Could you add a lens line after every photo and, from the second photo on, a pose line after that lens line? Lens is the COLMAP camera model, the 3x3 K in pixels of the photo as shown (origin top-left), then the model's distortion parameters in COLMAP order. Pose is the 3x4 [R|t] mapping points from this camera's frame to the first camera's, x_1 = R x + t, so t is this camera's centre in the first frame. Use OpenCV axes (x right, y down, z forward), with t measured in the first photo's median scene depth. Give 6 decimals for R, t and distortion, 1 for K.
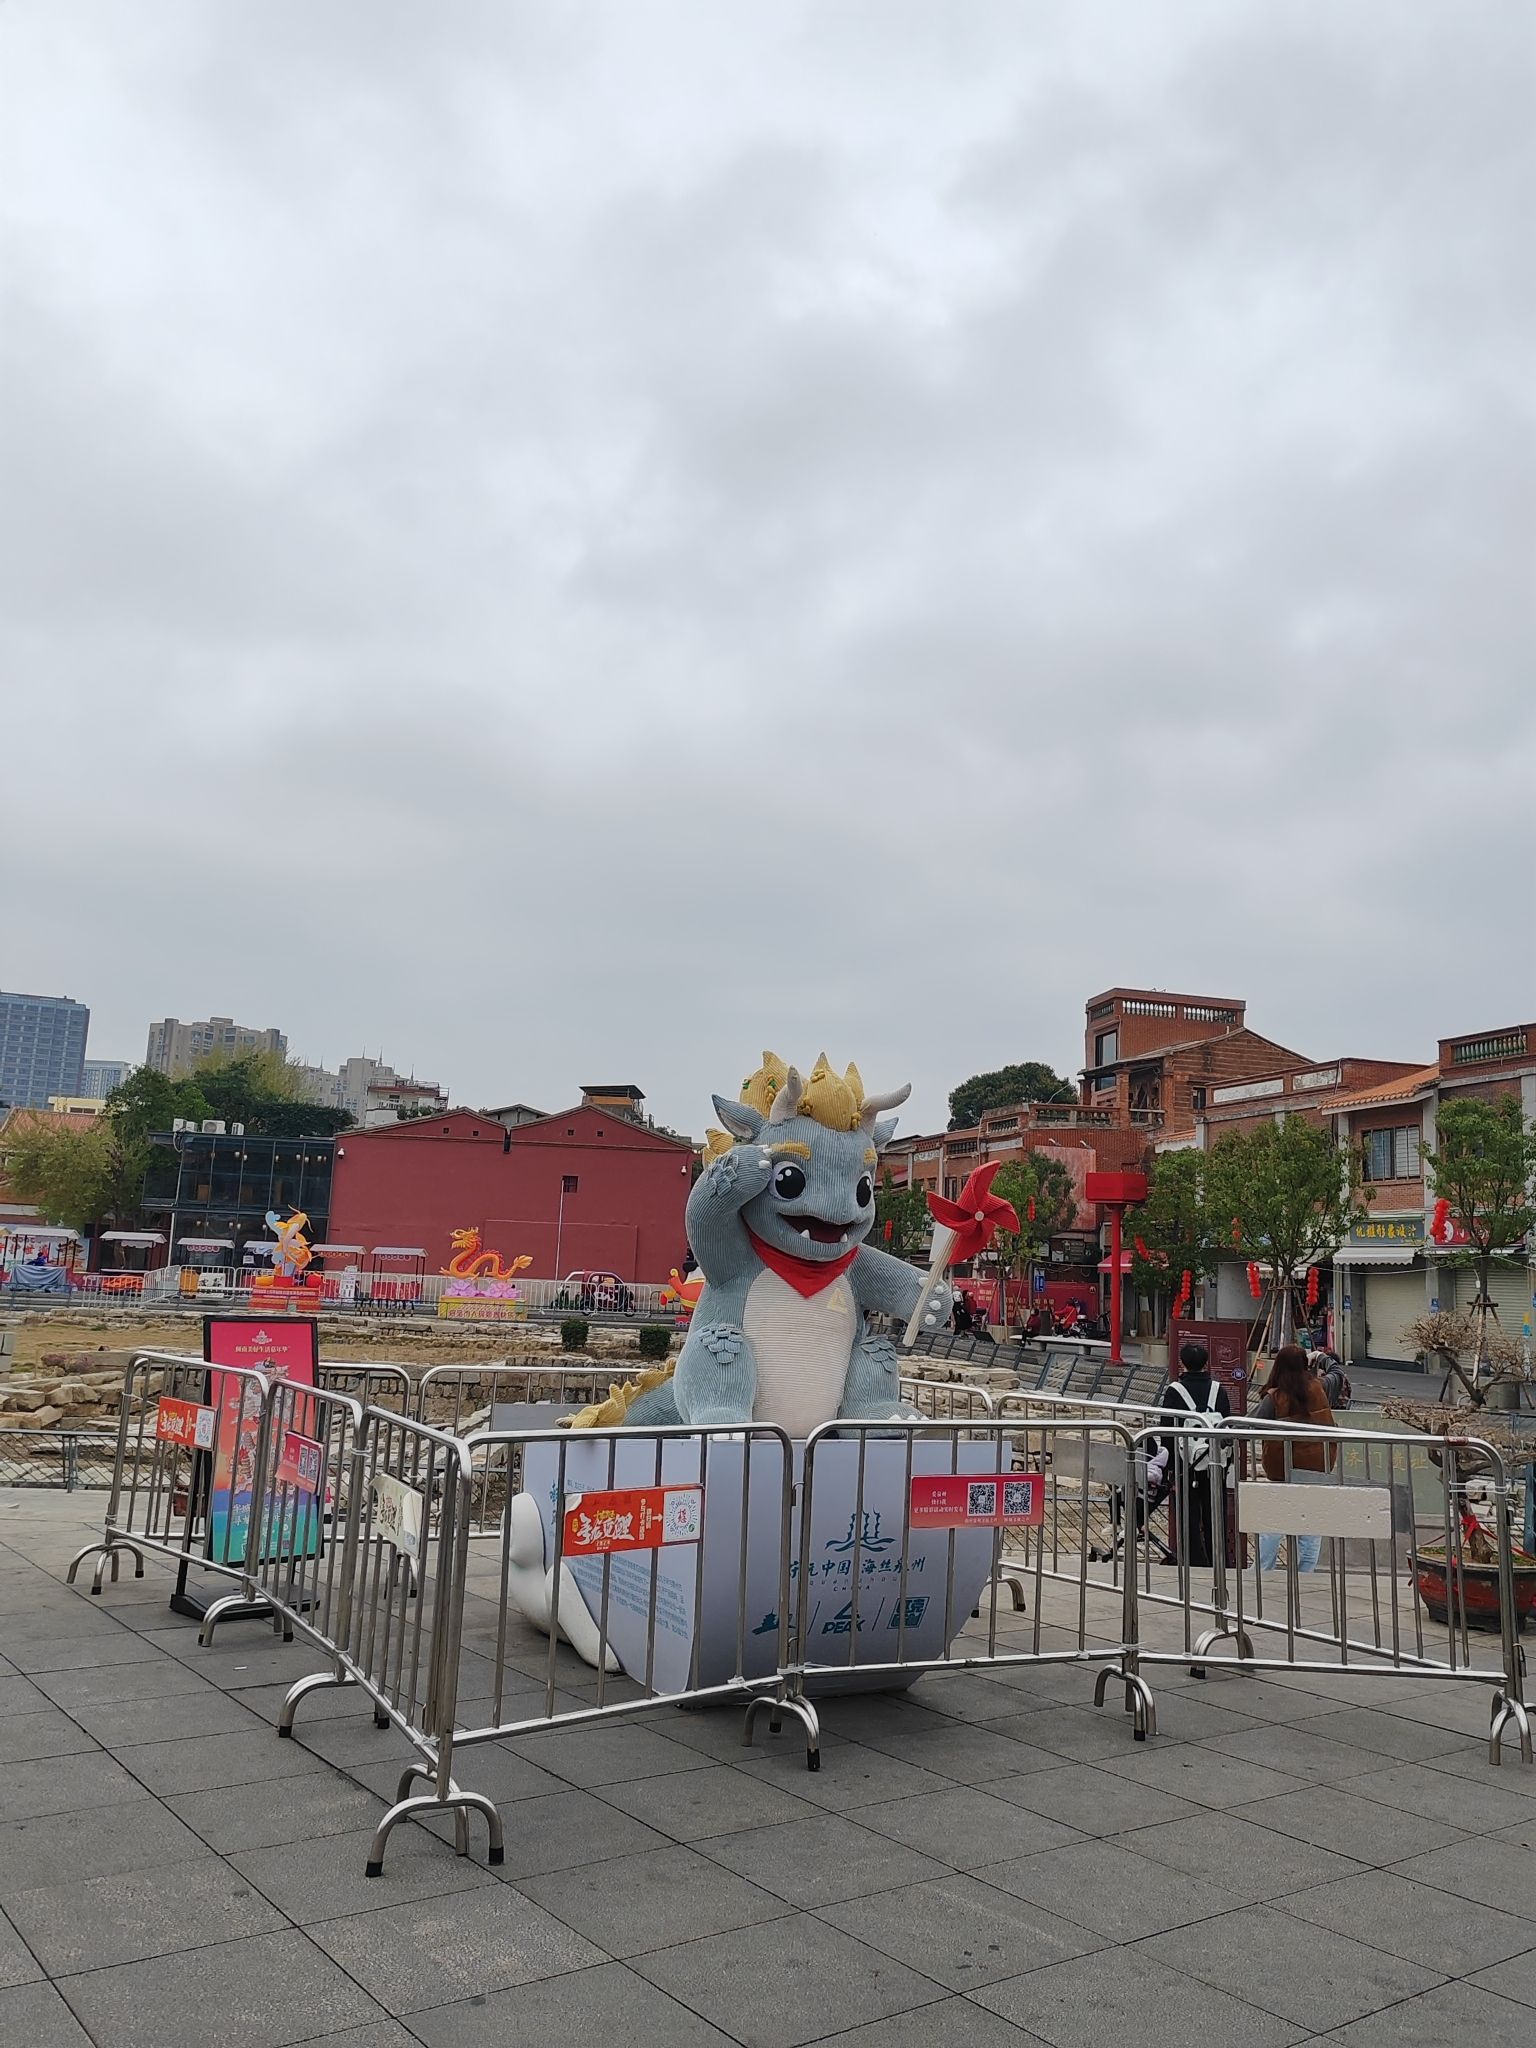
lens RADIAL K [[1562.4, 0, 759.8], [0, 1562.4, 1036.3], [0, 0, 1]] dist [0.020957, -0.008998]
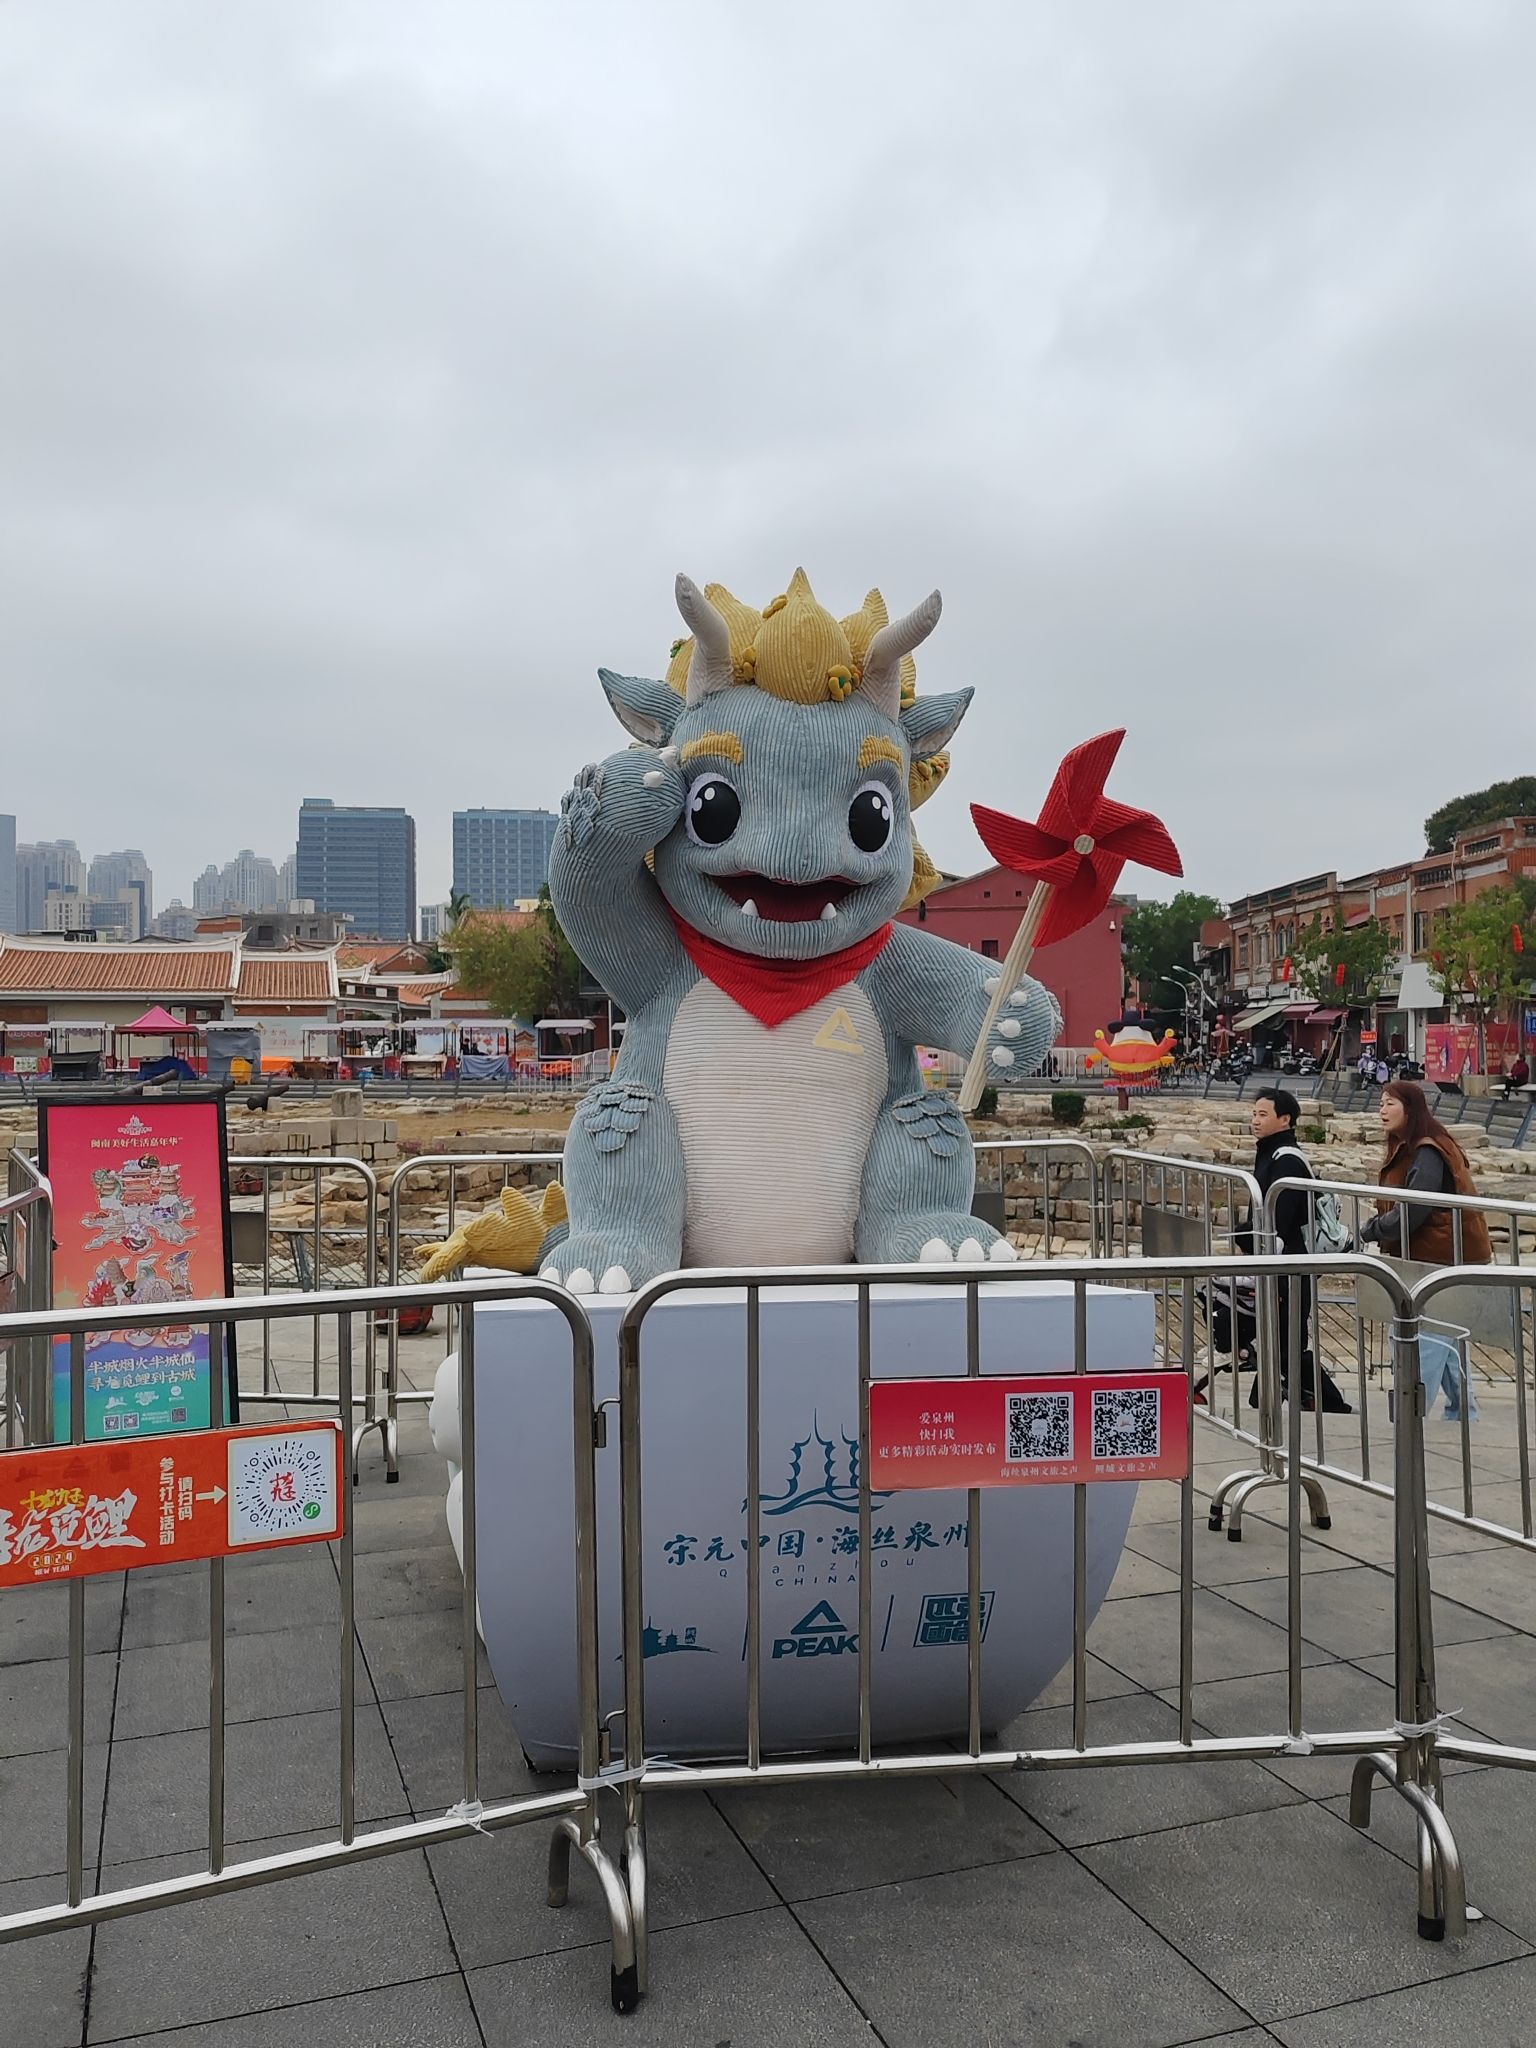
lens RADIAL K [[1562.4, 0, 754.4], [0, 1562.4, 1019.1], [0, 0, 1]] dist [0.020957, -0.008998]
pose [[0.955199, -0.050800, -0.291572, 0.155046], [0.089317, 0.988706, 0.120343, 0.085517], [0.282166, -0.140994, 0.948948, 0.421431]]
